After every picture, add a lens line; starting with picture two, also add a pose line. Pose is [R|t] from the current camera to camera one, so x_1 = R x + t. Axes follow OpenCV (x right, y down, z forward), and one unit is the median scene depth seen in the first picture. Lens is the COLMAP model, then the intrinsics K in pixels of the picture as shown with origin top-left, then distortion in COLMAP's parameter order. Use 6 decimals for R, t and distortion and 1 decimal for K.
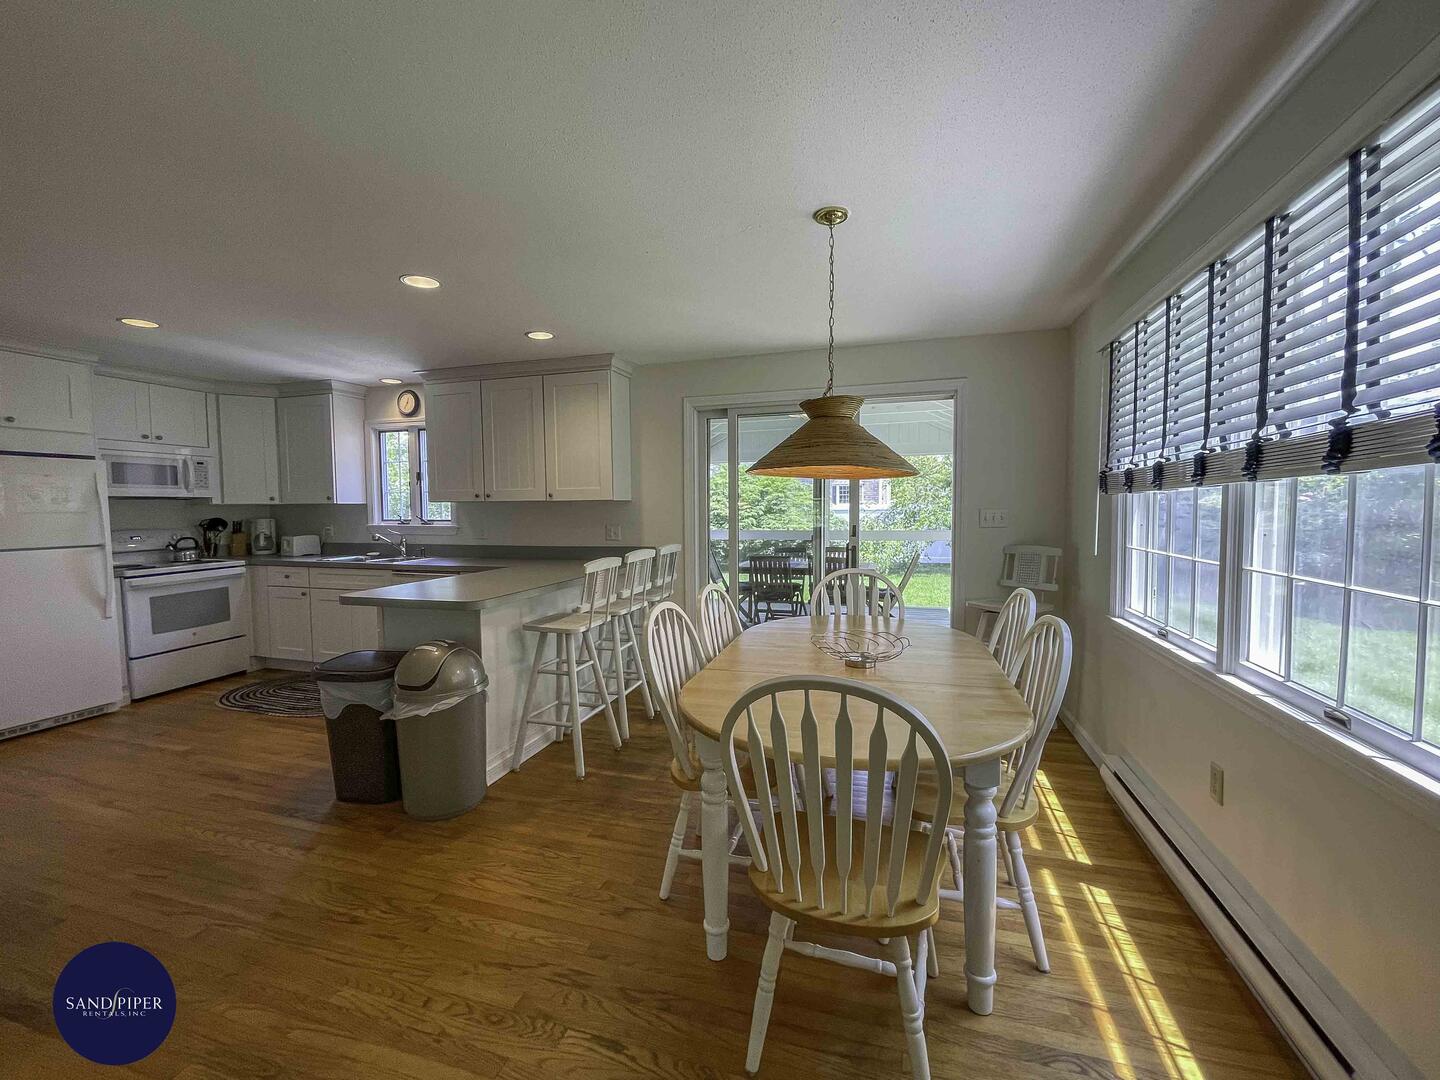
lens RADIAL K [[595.2, 0, 713.8], [0, 595.2, 537.3], [0, 0, 1]] dist [-0.000568, -0.000185]
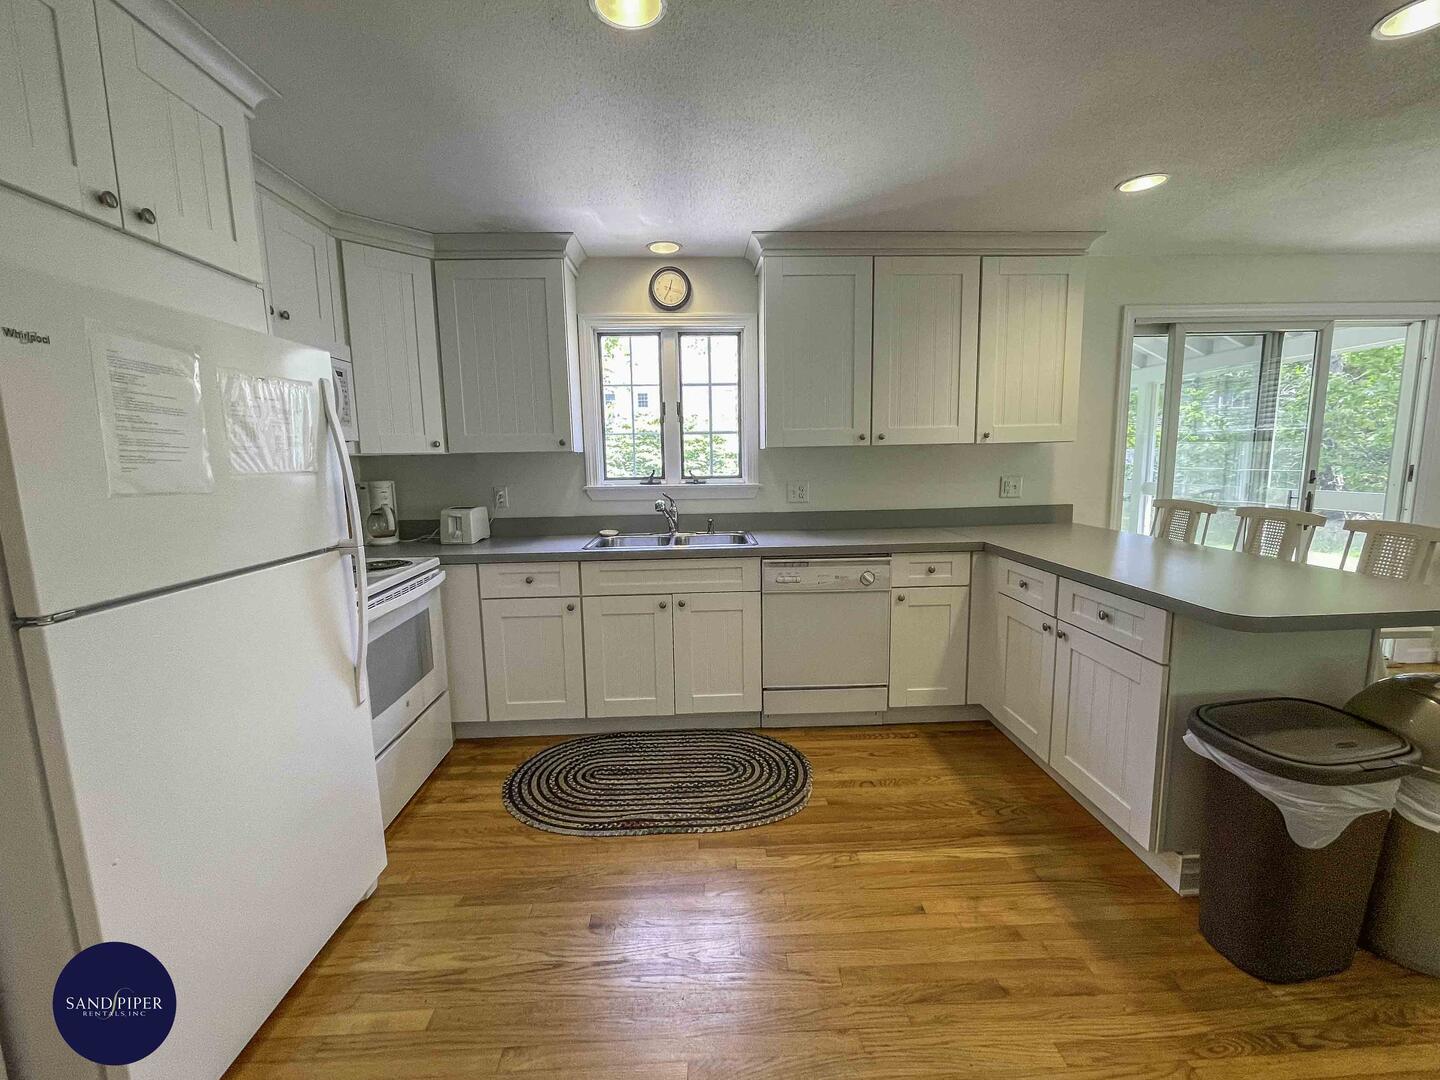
lens RADIAL K [[595.2, 0, 720.7], [0, 595.2, 540.6], [0, 0, 1]] dist [-0.000568, -0.000185]
pose [[0.937518, -0.059325, 0.342842, -0.781505], [0.029685, 0.995402, 0.091068, -0.020201], [-0.346668, -0.075200, 0.934969, 0.426243]]
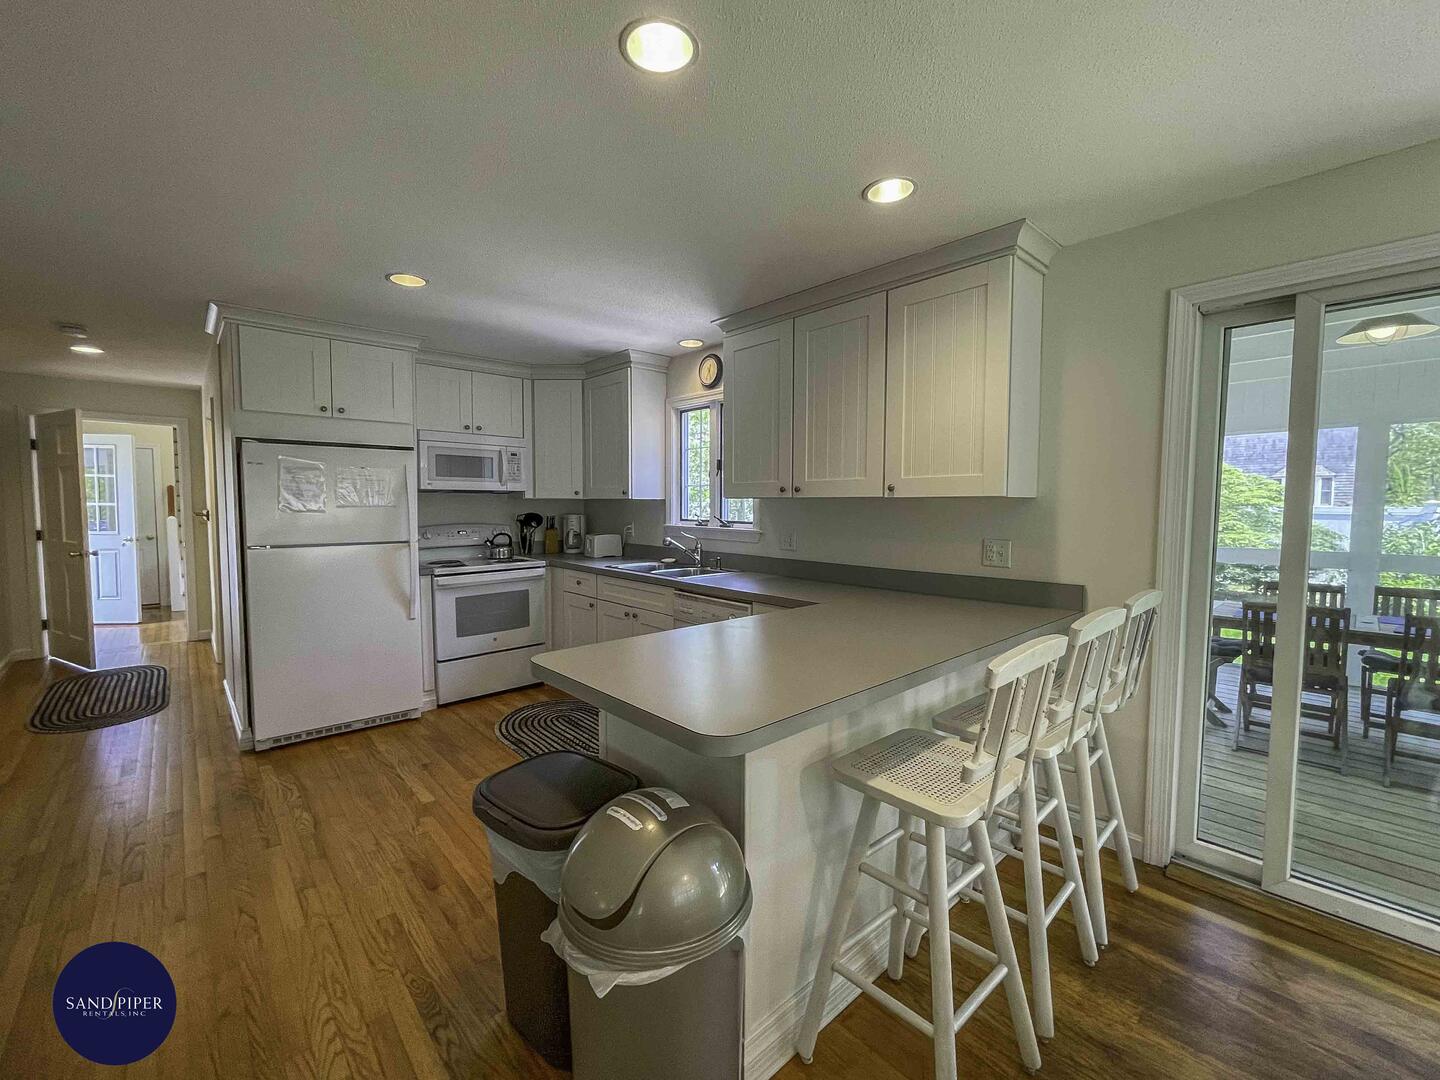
lens RADIAL K [[595.2, 0, 729.0], [0, 595.2, 541.7], [0, 0, 1]] dist [-0.000568, -0.000185]
pose [[0.872604, 0.043067, -0.486527, -0.115394], [-0.036935, 0.999071, 0.022193, -0.022541], [0.487031, -0.001396, 0.873384, 0.371477]]
